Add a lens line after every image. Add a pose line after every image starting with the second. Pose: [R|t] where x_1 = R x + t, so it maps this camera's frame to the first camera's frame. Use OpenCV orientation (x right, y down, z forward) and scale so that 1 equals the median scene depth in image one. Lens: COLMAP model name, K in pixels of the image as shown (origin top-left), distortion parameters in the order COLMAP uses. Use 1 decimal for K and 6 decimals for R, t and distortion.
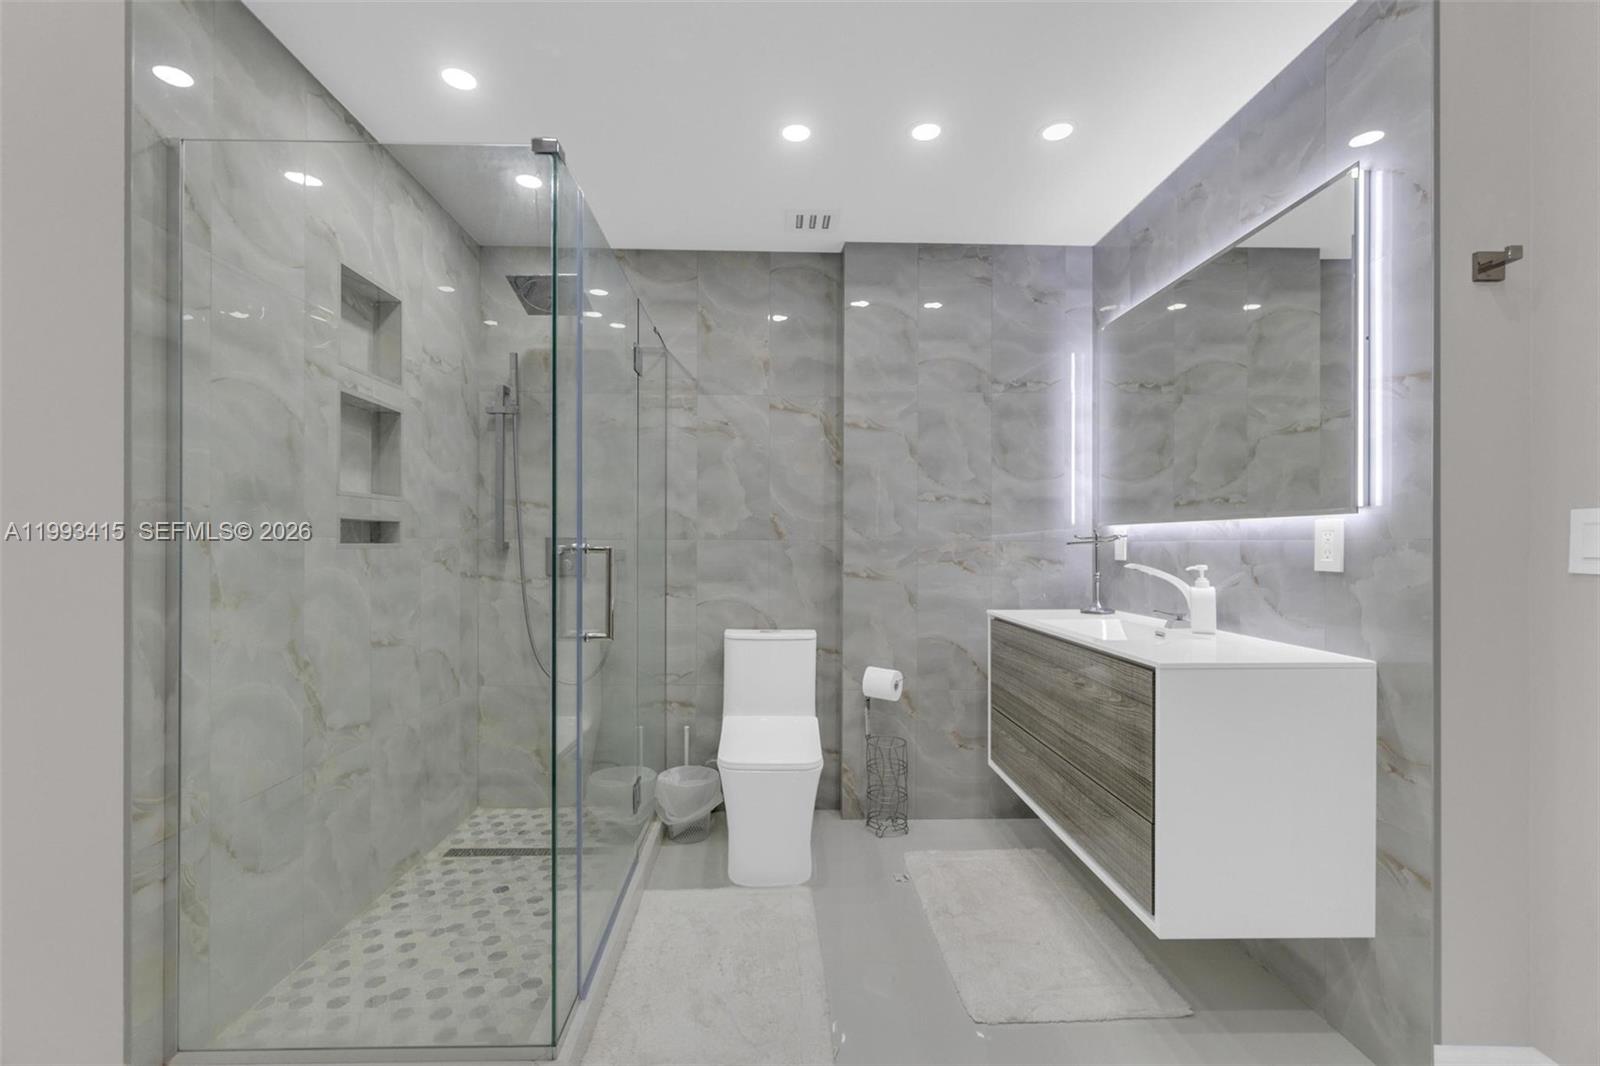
lens RADIAL K [[698.7, 0, 794.4], [0, 698.7, 543.6], [0, 0, 1]] dist [-0.000625, 0.000154]
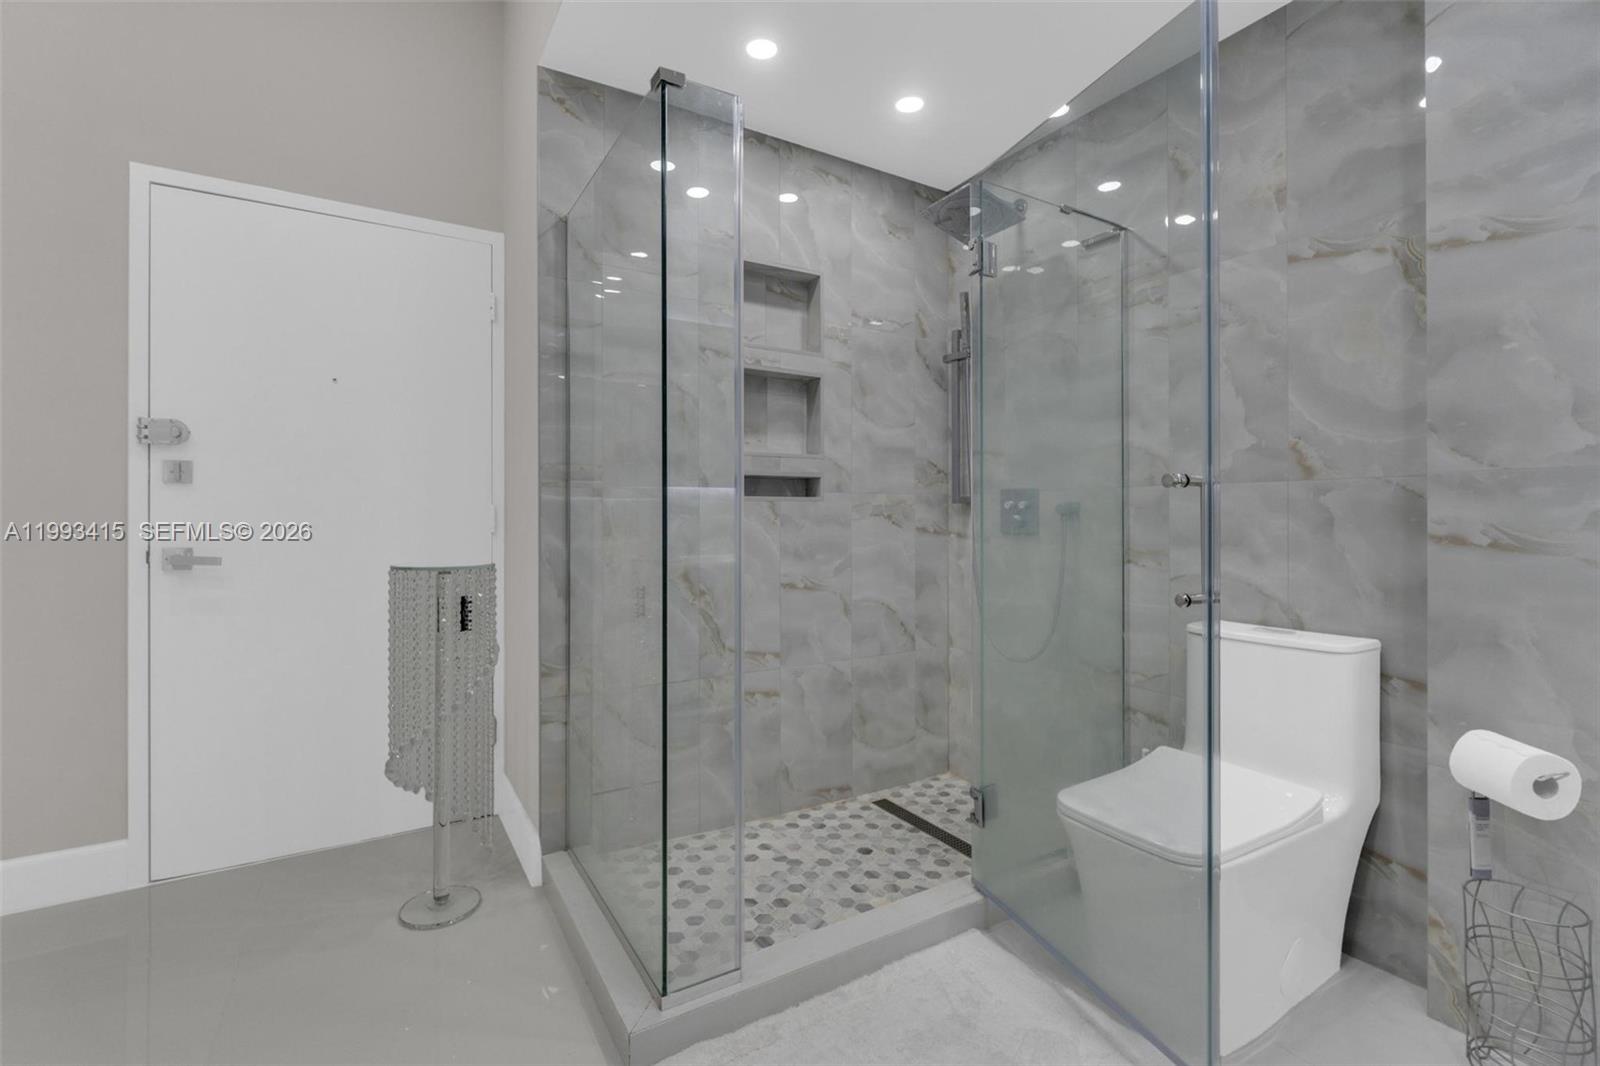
lens RADIAL K [[703.9, 0, 779.0], [0, 703.9, 516.2], [0, 0, 1]] dist [0.000090, 0.000089]
pose [[0.481569, -0.006732, -0.876382, 0.321532], [0.003843, 0.999977, -0.005569, 0.030896], [0.876400, -0.000686, 0.481584, 0.360733]]
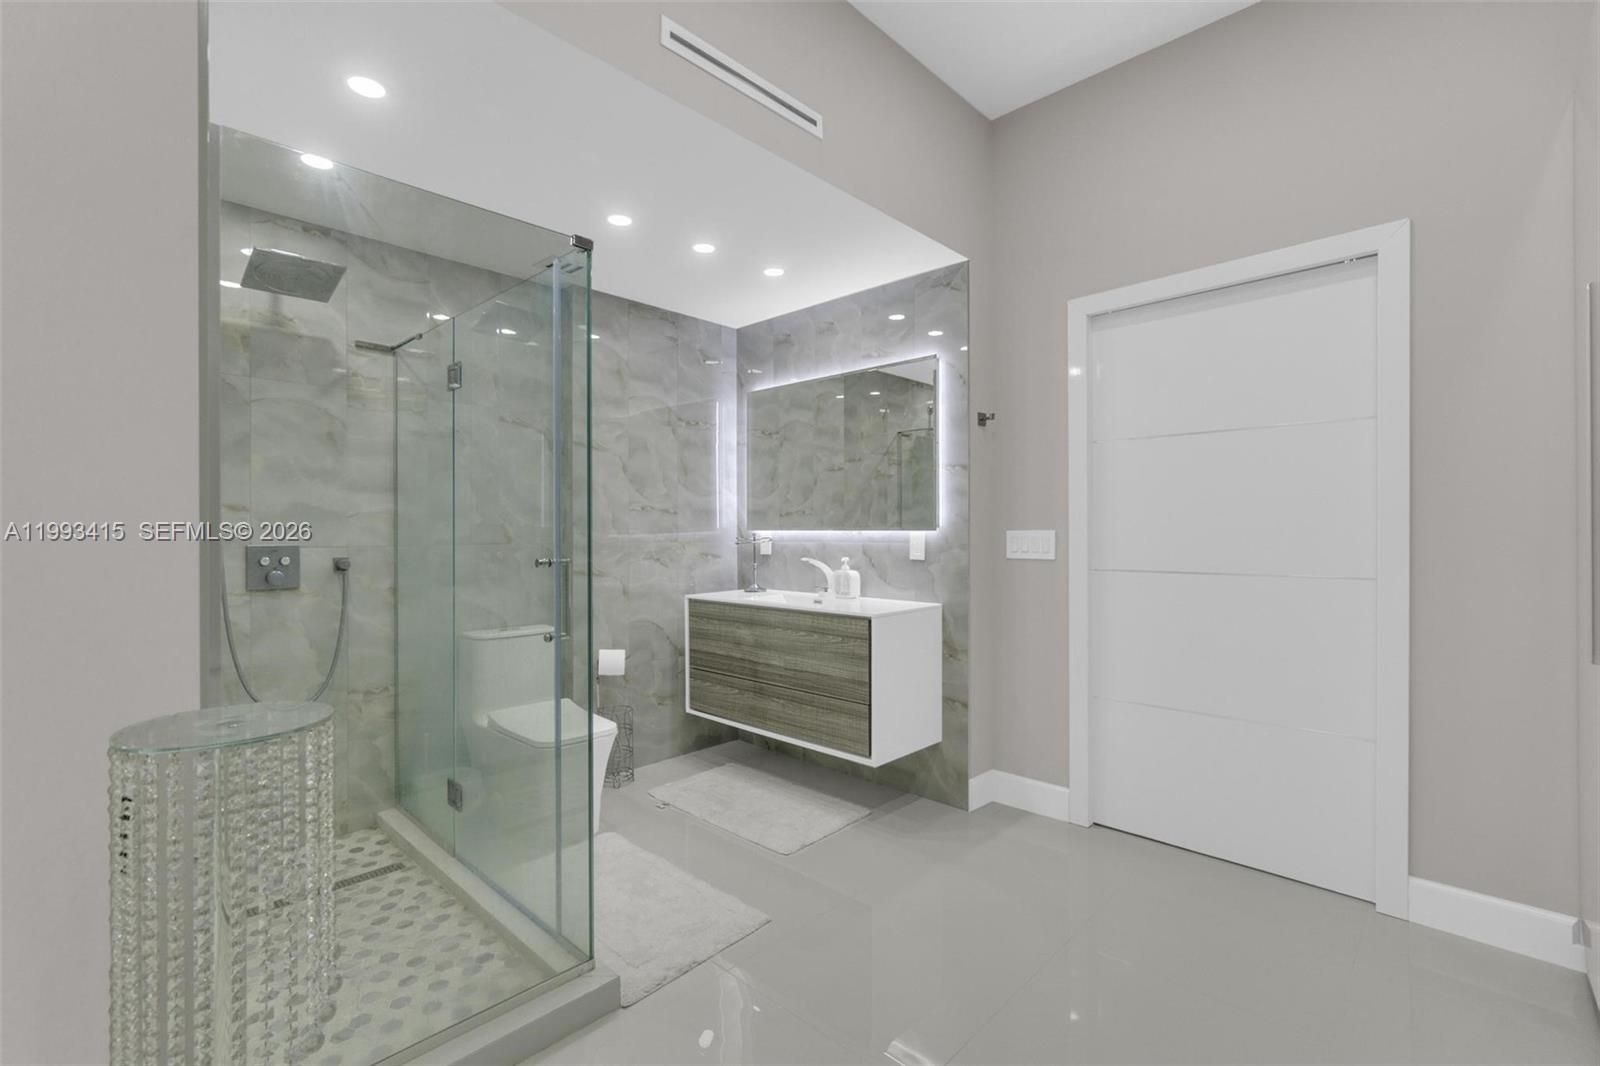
lens RADIAL K [[701.8, 0, 789.4], [0, 701.8, 532.4], [0, 0, 1]] dist [-0.000458, 0.000771]
pose [[0.716739, -0.007255, 0.697304, -0.524260], [0.004701, 0.999973, 0.005571, -0.030206], [-0.697326, -0.000715, 0.716754, -0.084596]]
